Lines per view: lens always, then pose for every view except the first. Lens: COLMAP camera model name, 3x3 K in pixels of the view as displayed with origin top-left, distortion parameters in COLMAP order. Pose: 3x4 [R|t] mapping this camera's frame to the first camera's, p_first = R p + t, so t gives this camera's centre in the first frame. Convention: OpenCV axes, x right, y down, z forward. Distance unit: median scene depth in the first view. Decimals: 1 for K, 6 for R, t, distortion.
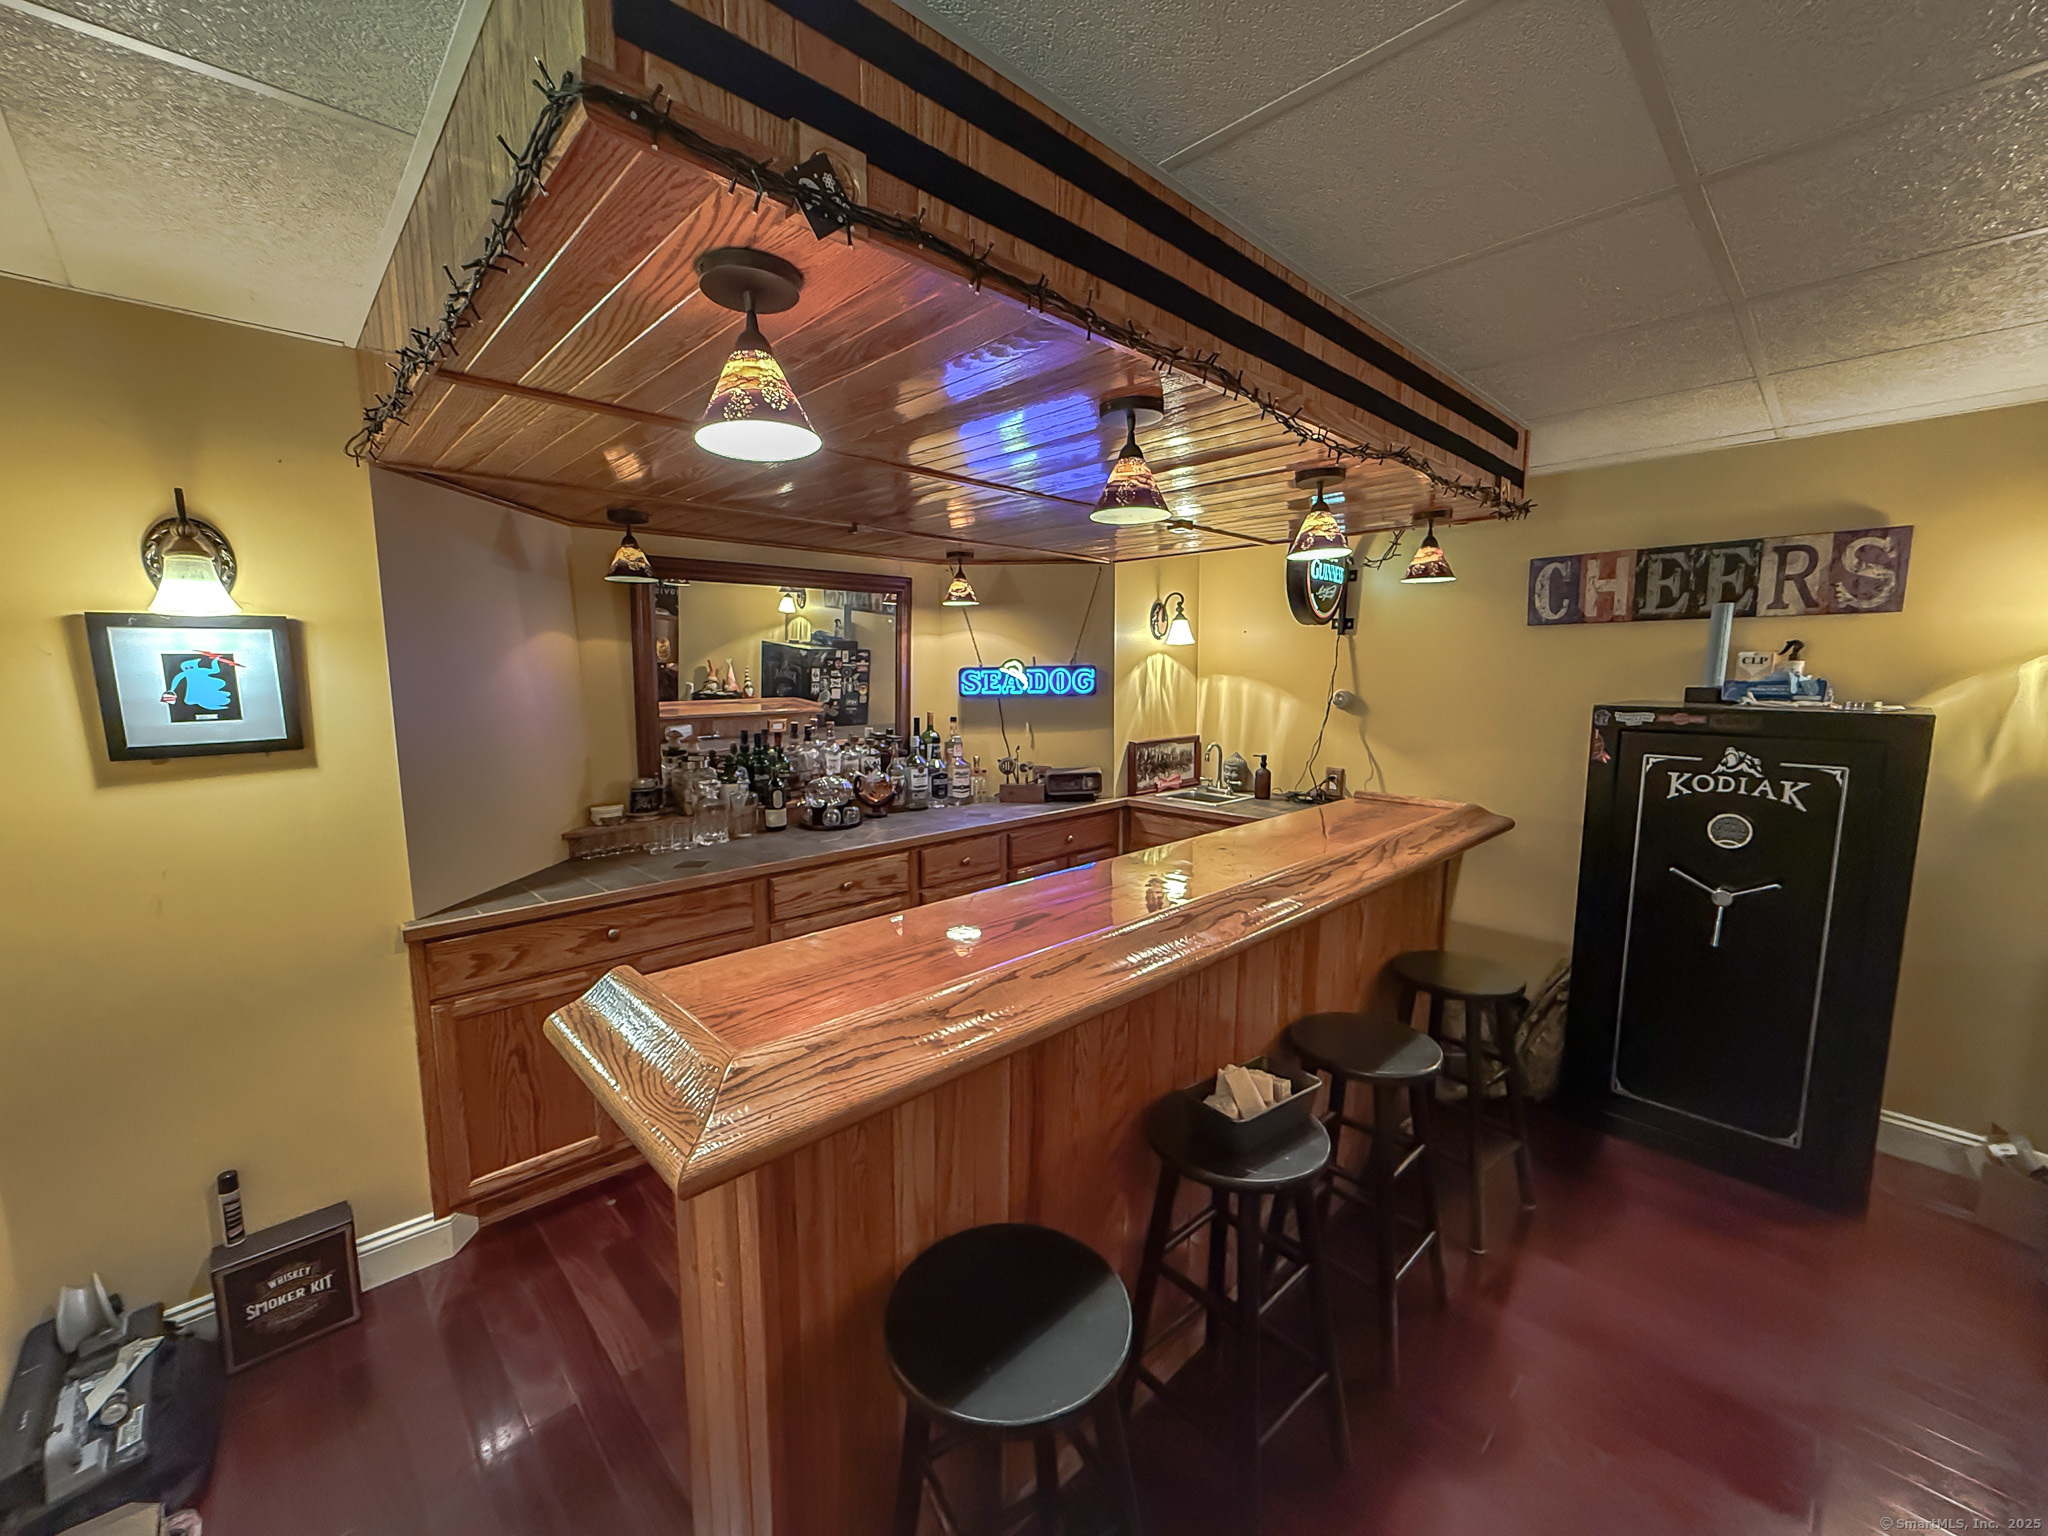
lens RADIAL K [[816.1, 0, 1017.3], [0, 816.1, 767.0], [0, 0, 1]] dist [0.001342, -0.000242]
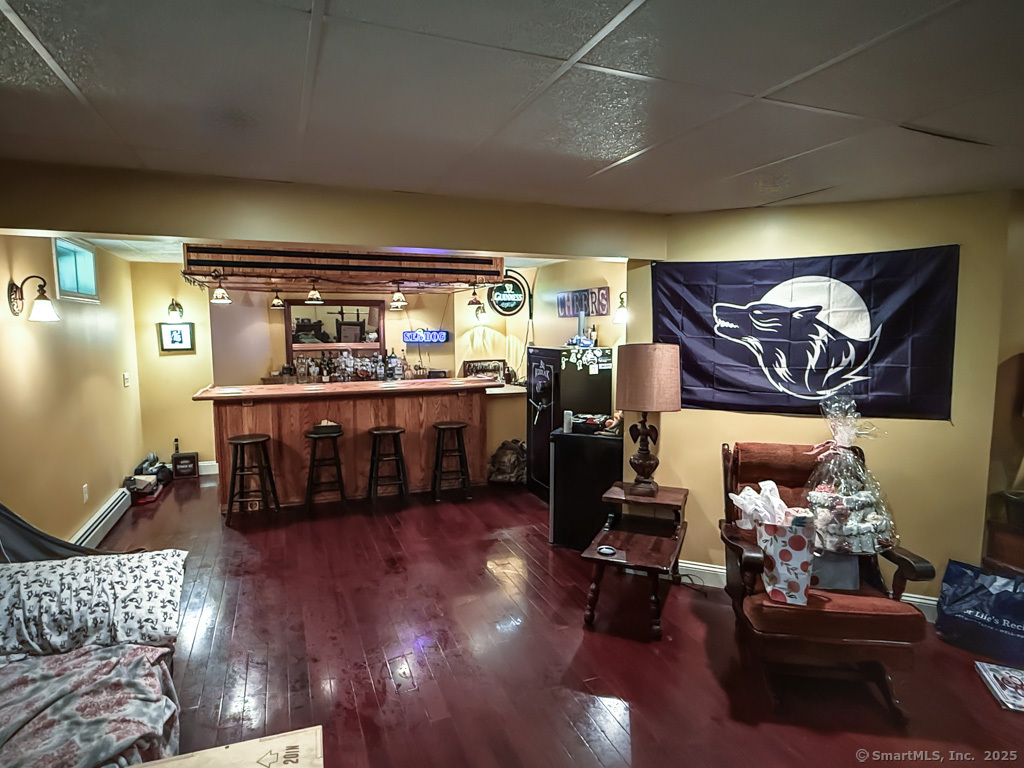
lens RADIAL K [[587.2, 0, 510.1], [0, 587.2, 383.7], [0, 0, 1]] dist [-0.000244, 0.000021]
pose [[0.924989, 0.038314, -0.378058, 1.464891], [-0.046088, 0.998871, -0.011534, 0.087519], [0.377189, 0.028092, 0.925710, -1.000299]]
